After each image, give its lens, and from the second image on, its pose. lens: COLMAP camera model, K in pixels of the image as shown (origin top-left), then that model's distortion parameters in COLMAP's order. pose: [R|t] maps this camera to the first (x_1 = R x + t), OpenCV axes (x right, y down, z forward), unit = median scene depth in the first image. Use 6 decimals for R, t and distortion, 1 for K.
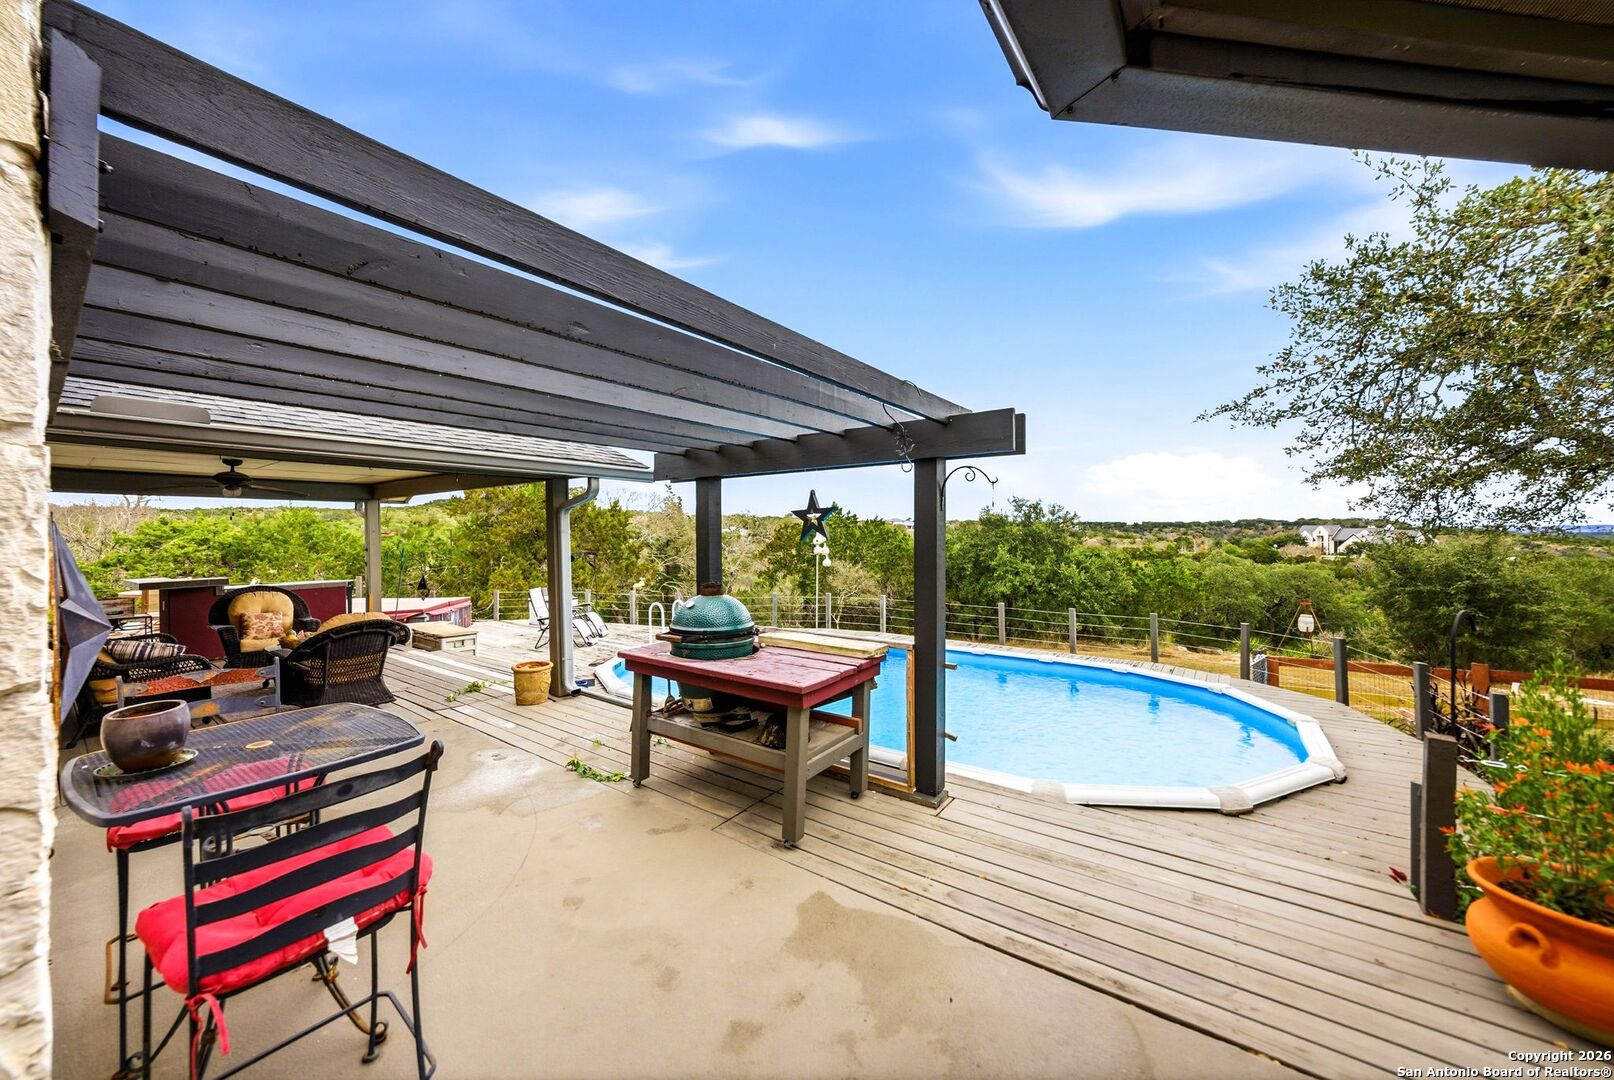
lens RADIAL K [[592.6, 0, 804.0], [0, 592.6, 537.5], [0, 0, 1]] dist [0.002156, -0.000315]
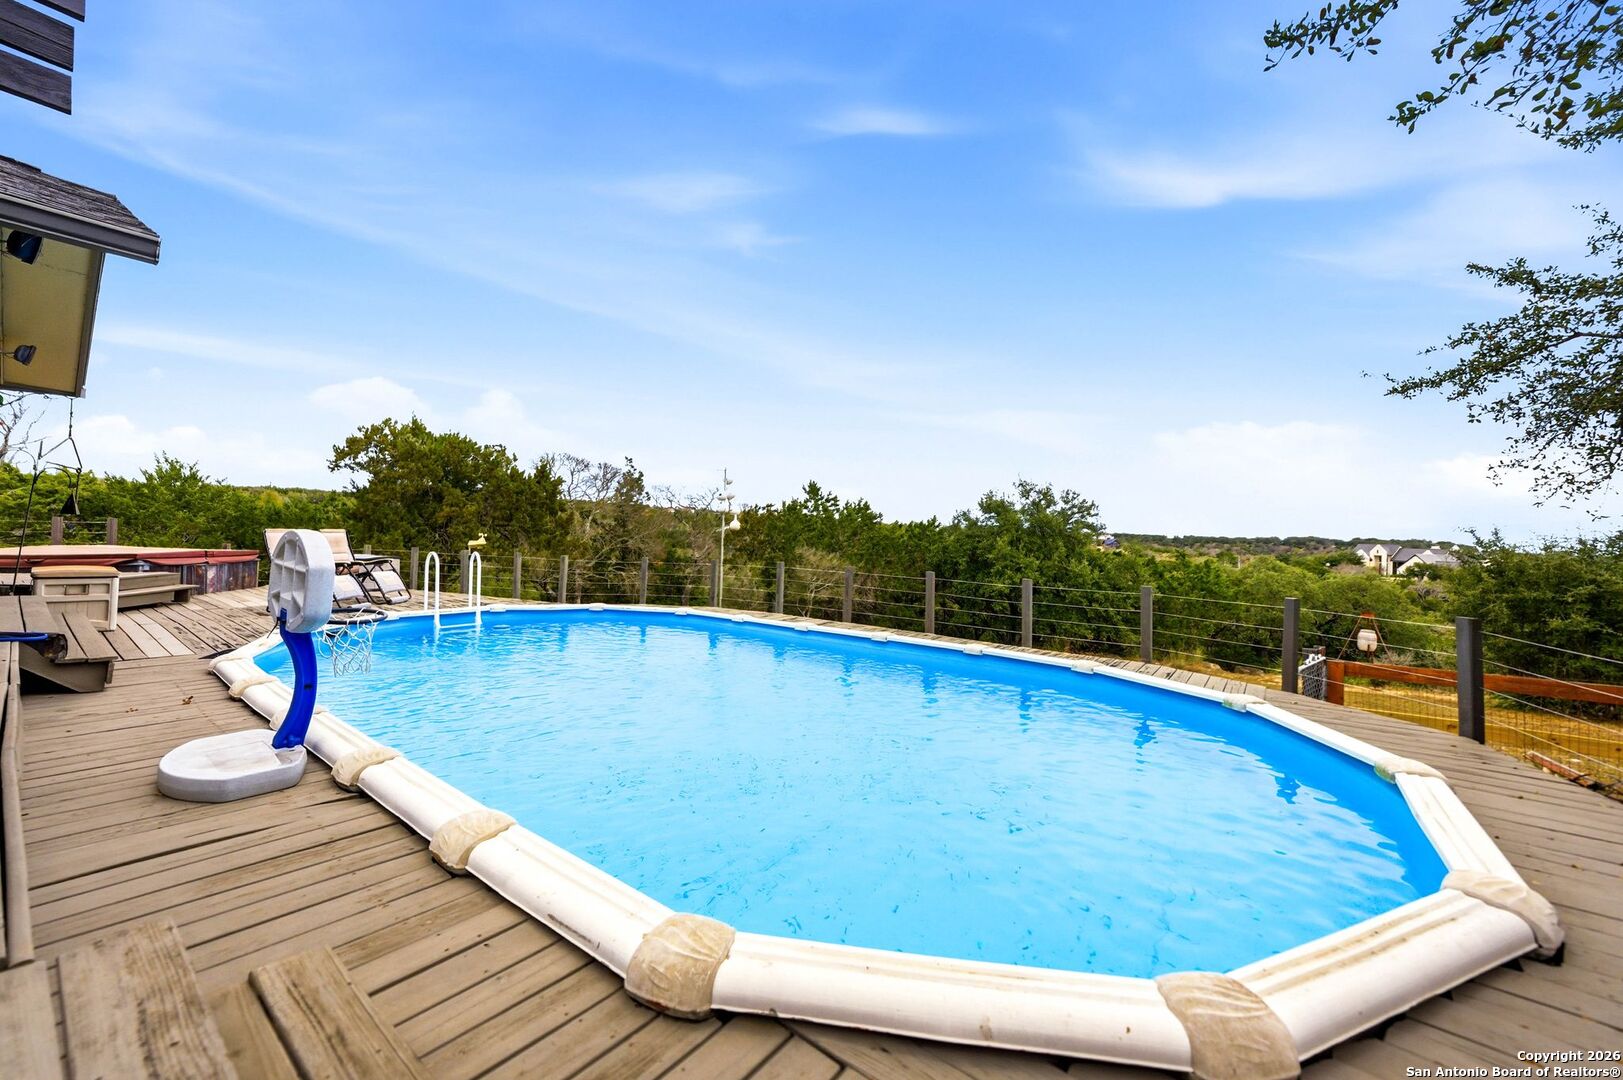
lens RADIAL K [[630.0, 0, 813.5], [0, 630.0, 539.1], [0, 0, 1]] dist [-0.003920, 0.000885]
pose [[0.999140, 0.039070, -0.013912, 0.076886], [-0.039118, 0.999229, -0.003205, 0.030049], [0.013776, 0.003746, 0.999898, 0.103408]]
